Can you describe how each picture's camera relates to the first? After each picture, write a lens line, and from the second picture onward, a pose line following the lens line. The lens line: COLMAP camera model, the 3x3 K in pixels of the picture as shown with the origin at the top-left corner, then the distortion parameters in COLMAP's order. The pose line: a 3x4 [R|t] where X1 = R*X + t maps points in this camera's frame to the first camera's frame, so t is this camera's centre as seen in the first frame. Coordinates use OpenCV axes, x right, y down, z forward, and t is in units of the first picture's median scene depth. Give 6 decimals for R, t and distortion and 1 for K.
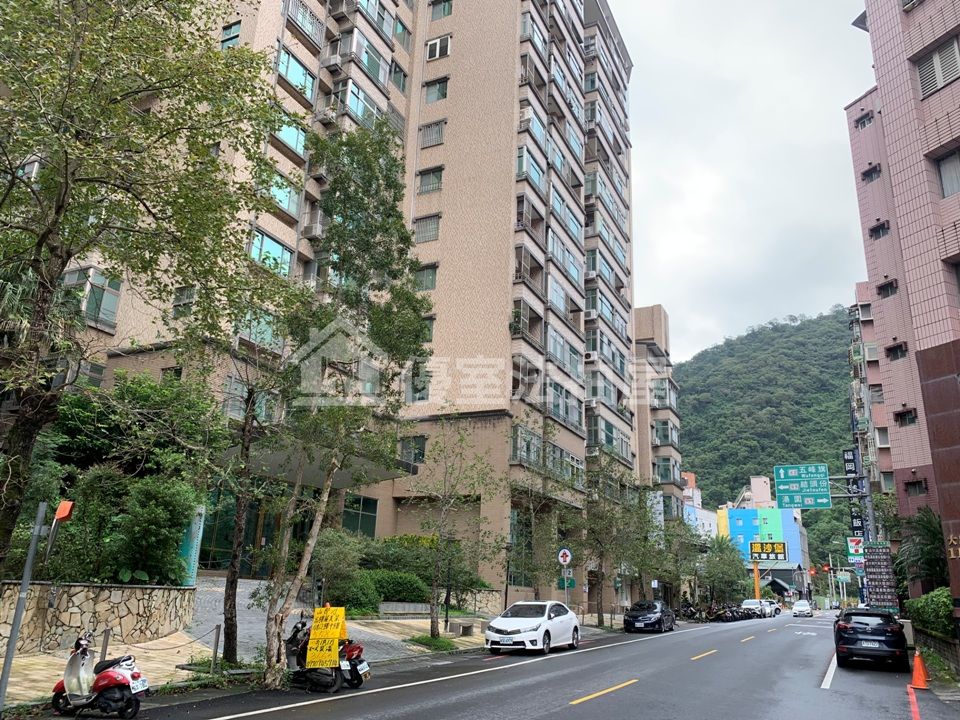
lens RADIAL K [[723.5, 0, 480.0], [0, 723.5, 360.0], [0, 0, 1]] dist [0.131312, -0.349849]
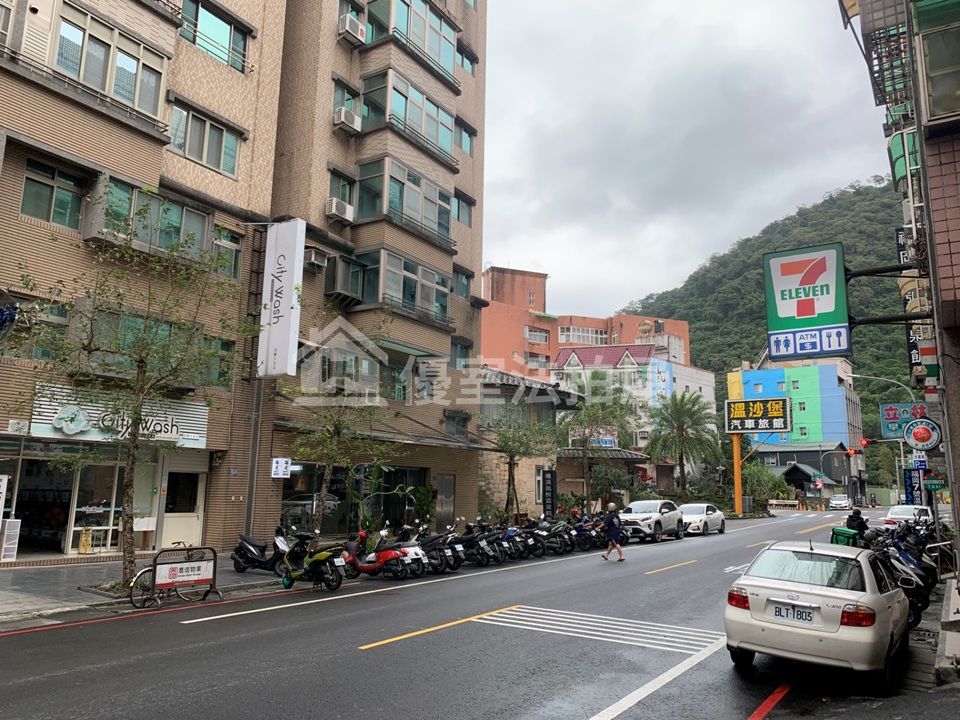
lens RADIAL K [[732.2, 0, 476.0], [0, 732.2, 352.1], [0, 0, 1]] dist [0.002288, -0.003931]
pose [[0.993190, -0.041518, -0.108854, 0.434514], [0.054092, 0.991864, 0.115234, 0.242634], [0.103185, -0.120338, 0.987356, 0.749214]]
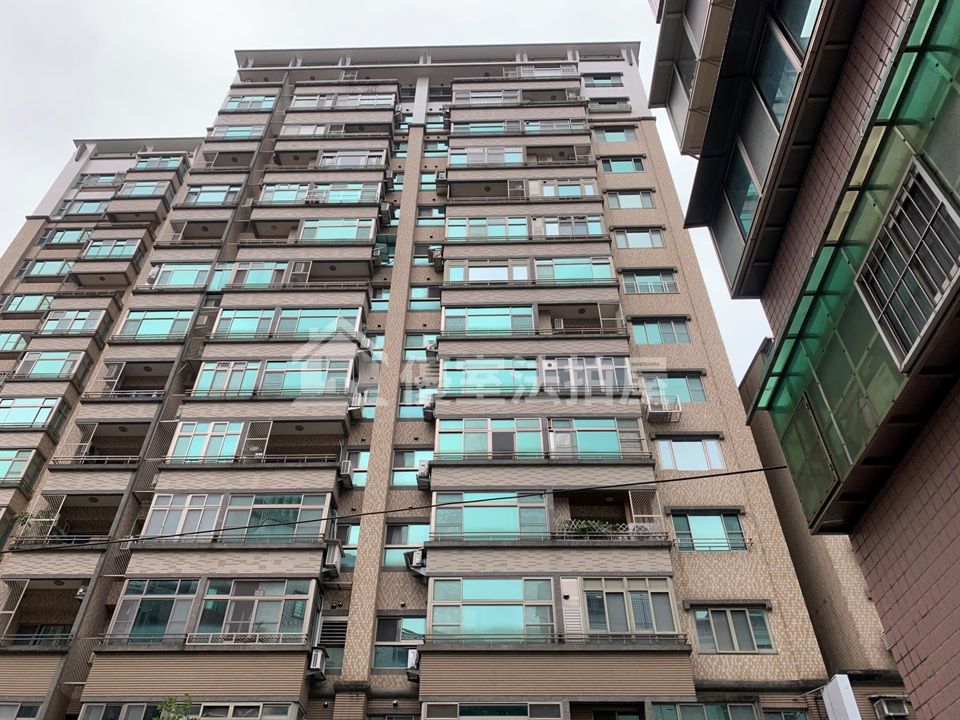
lens RADIAL K [[732.2, 0, 476.0], [0, 732.2, 352.1], [0, 0, 1]] dist [0.002288, -0.003931]
pose [[0.410618, -0.650452, -0.638987, 0.578042], [0.285472, 0.757269, -0.587409, 0.254589], [0.865967, 0.058788, 0.496634, 0.786635]]
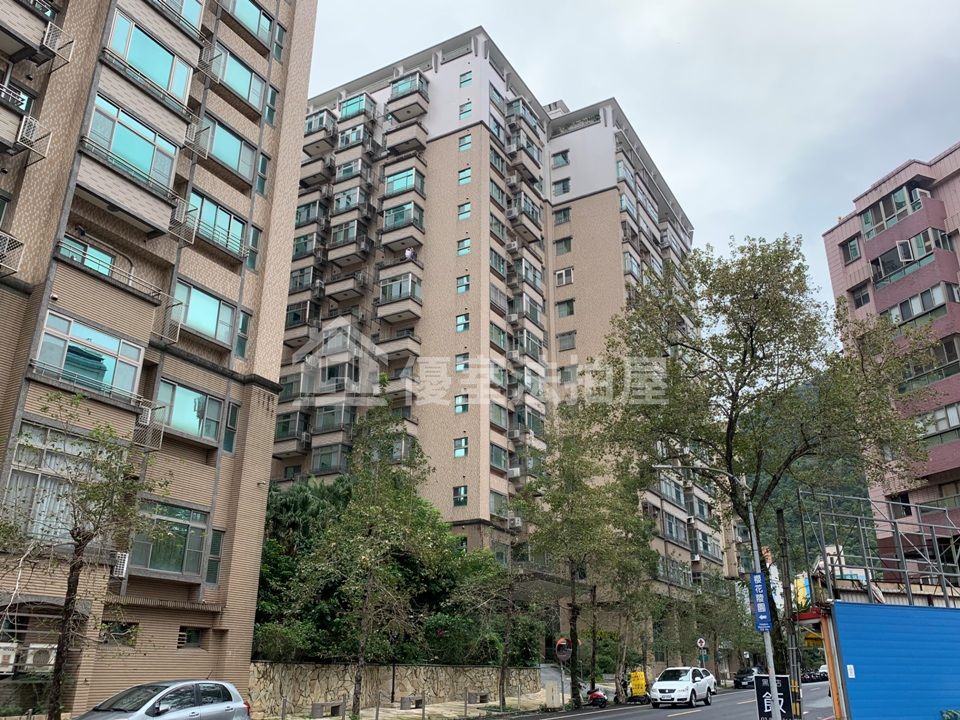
lens RADIAL K [[786.2, 0, 463.0], [0, 786.2, 358.7], [0, 0, 1]] dist [0.099093, -0.254475]
pose [[0.996175, -0.057760, -0.065570, -0.151447], [0.053272, 0.996245, -0.068252, -0.160054], [0.069266, 0.064498, 0.995511, -0.503109]]
